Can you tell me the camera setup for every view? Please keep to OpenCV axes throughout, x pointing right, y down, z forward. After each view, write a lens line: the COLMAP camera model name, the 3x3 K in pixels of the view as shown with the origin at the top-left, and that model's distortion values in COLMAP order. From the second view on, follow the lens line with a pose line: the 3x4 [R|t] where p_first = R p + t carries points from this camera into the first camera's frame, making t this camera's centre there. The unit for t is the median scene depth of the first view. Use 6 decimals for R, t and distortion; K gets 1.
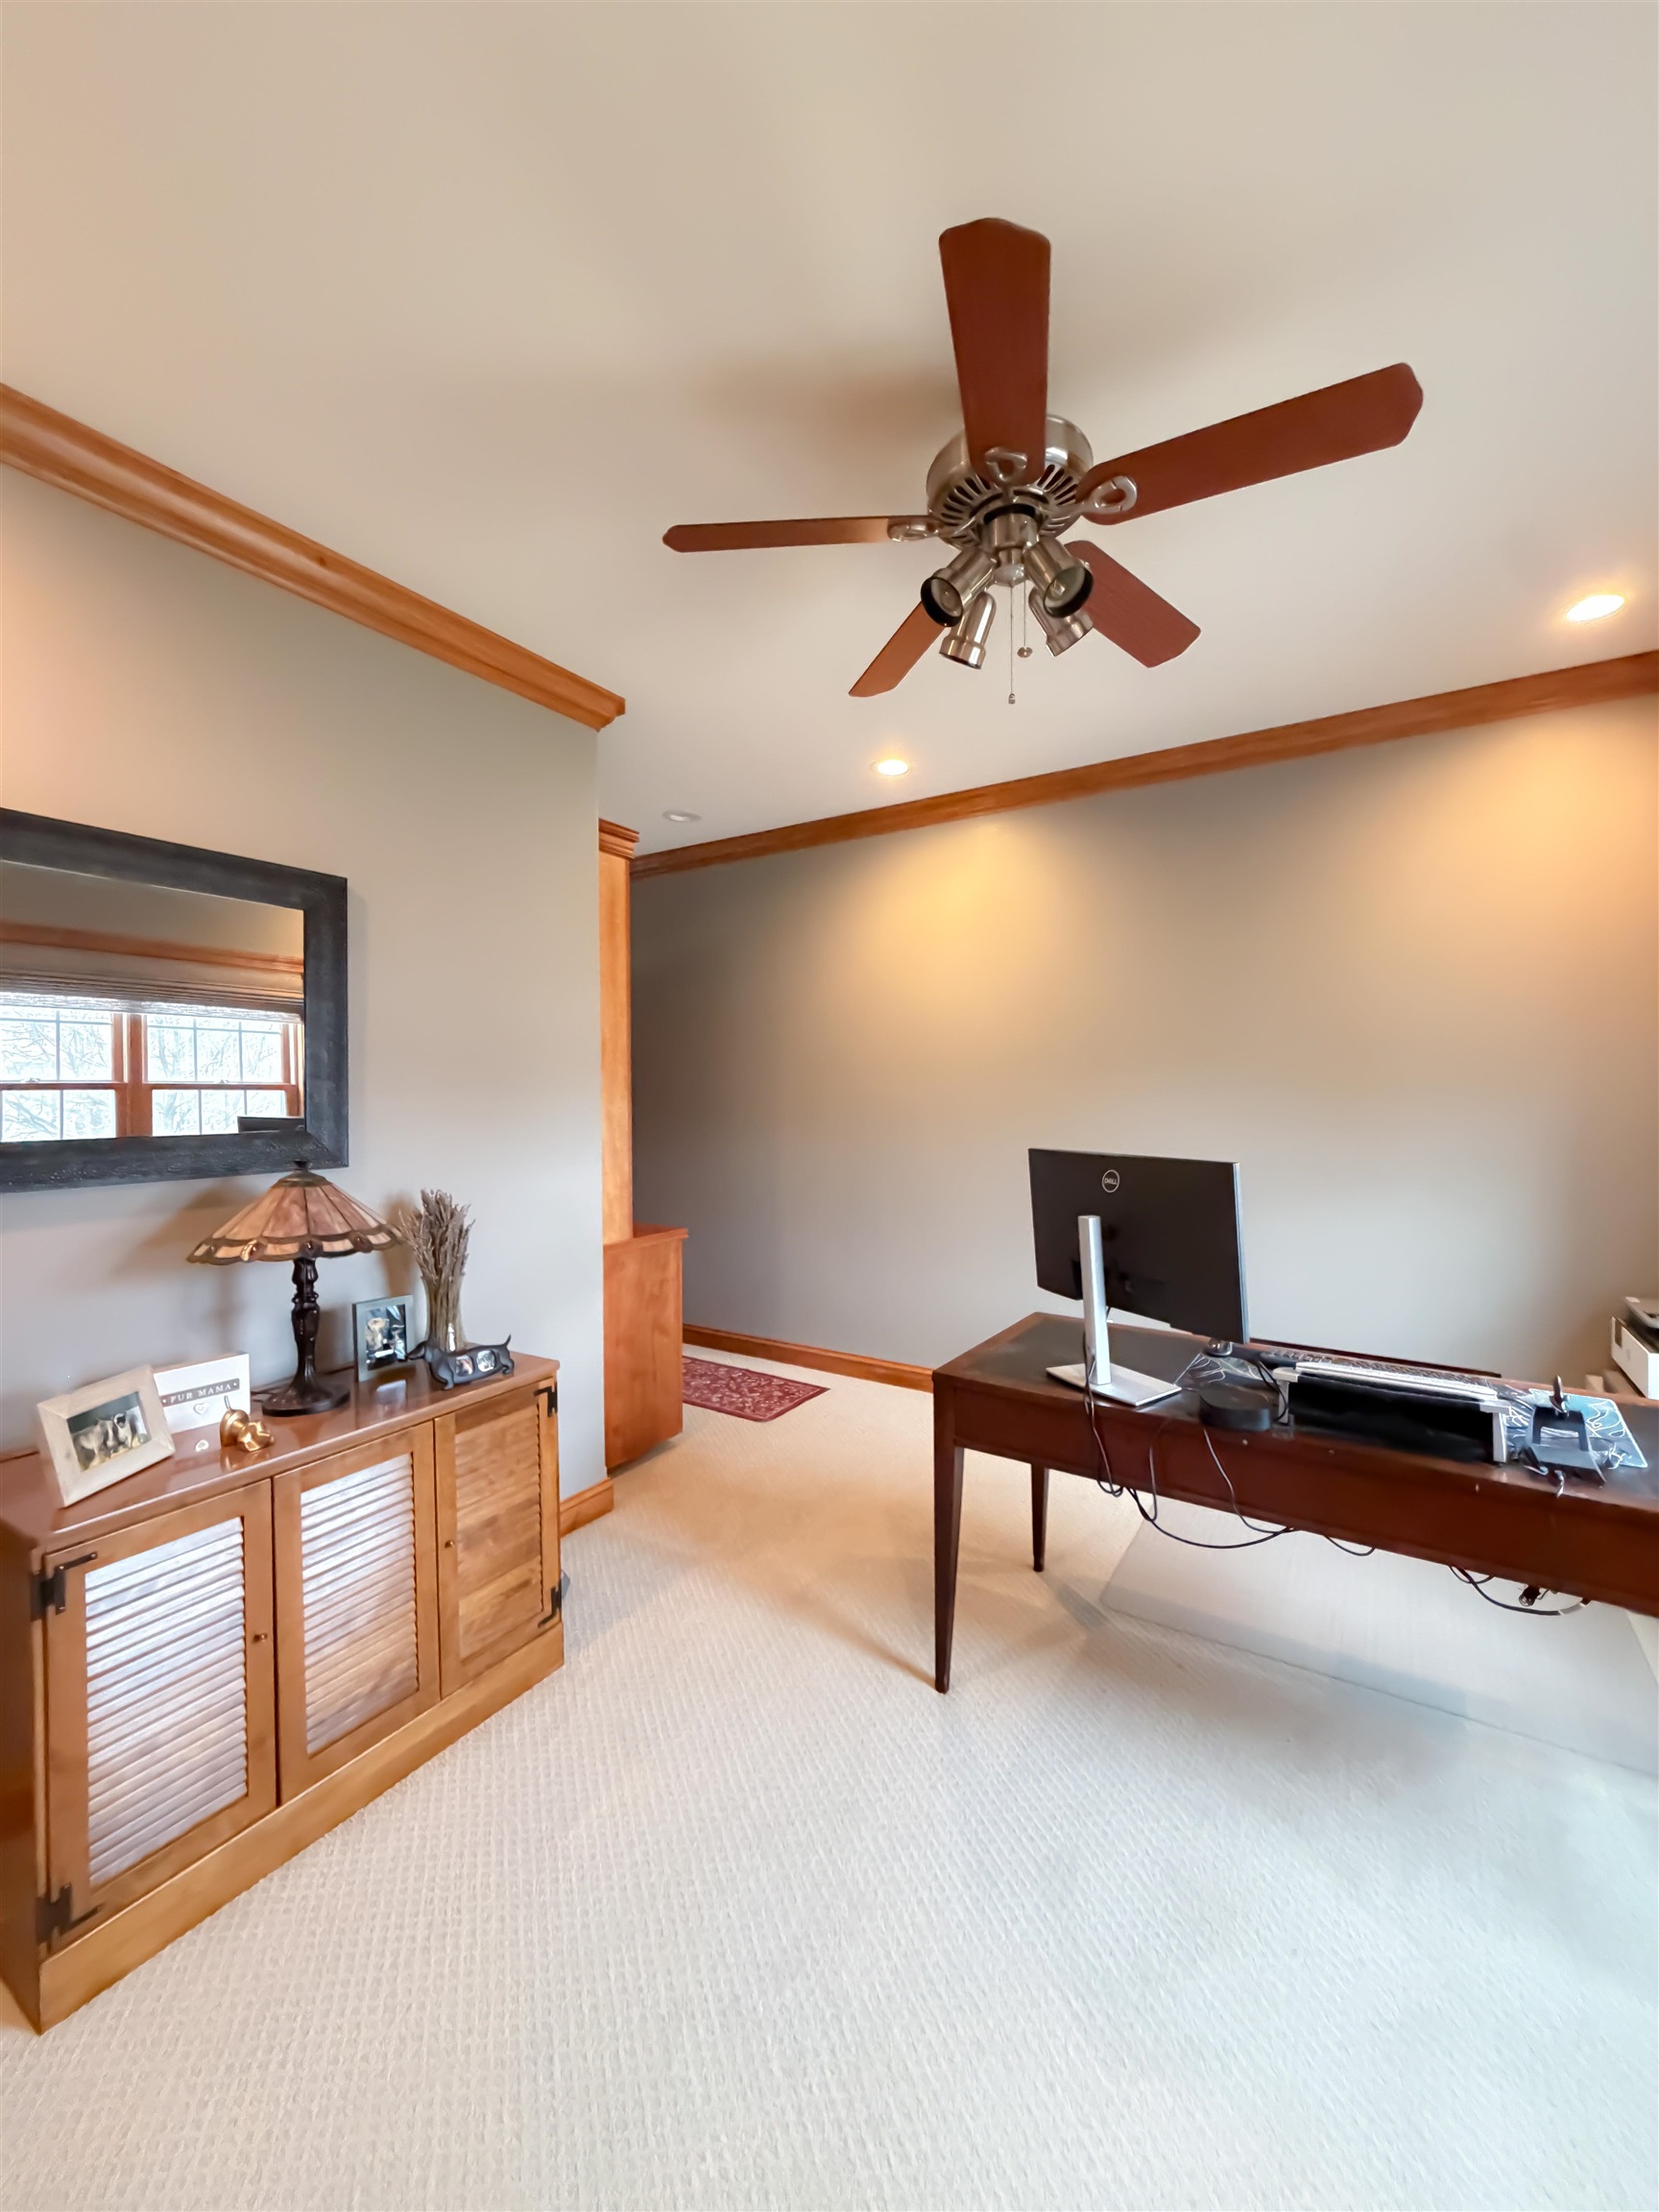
lens RADIAL K [[882.3, 0, 831.1], [0, 882.3, 1097.8], [0, 0, 1]] dist [-0.000315, 0.000133]
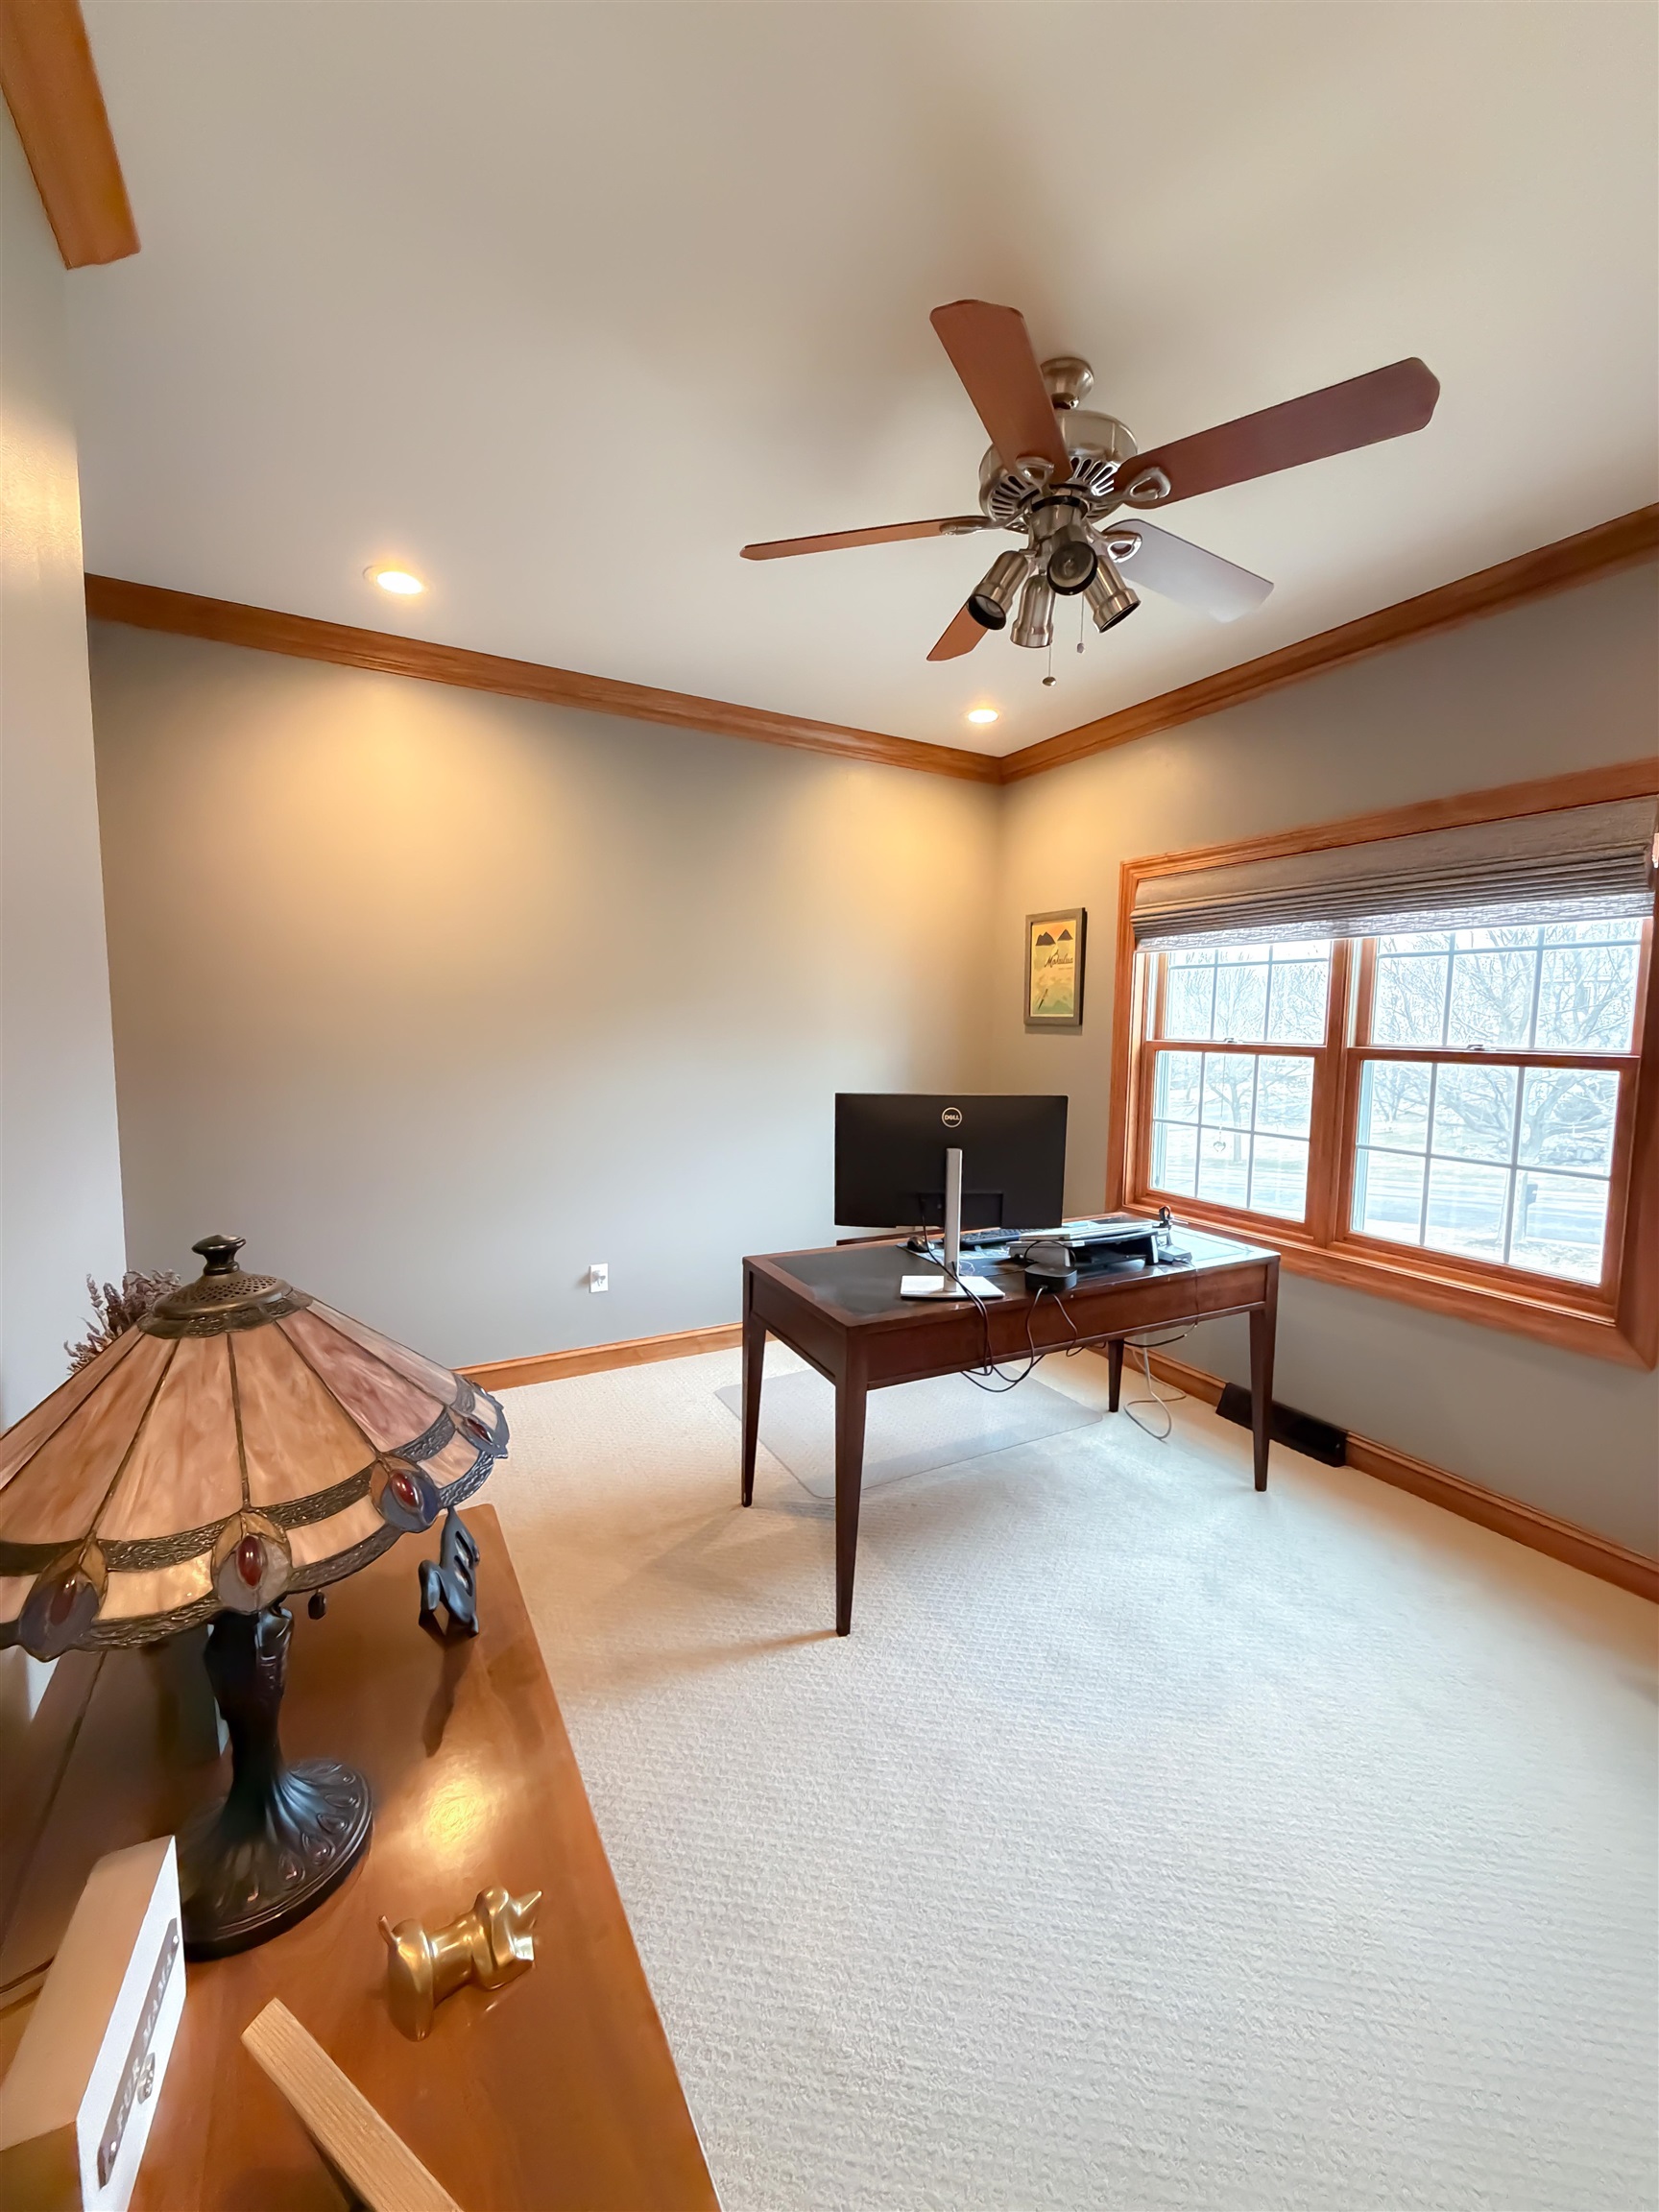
lens RADIAL K [[882.3, 0, 831.1], [0, 882.3, 1097.8], [0, 0, 1]] dist [-0.000315, 0.000133]
pose [[0.474999, -0.061180, 0.877857, -0.752214], [-0.007197, 0.997277, 0.073397, -0.014375], [-0.879957, -0.041182, 0.473265, 0.577078]]
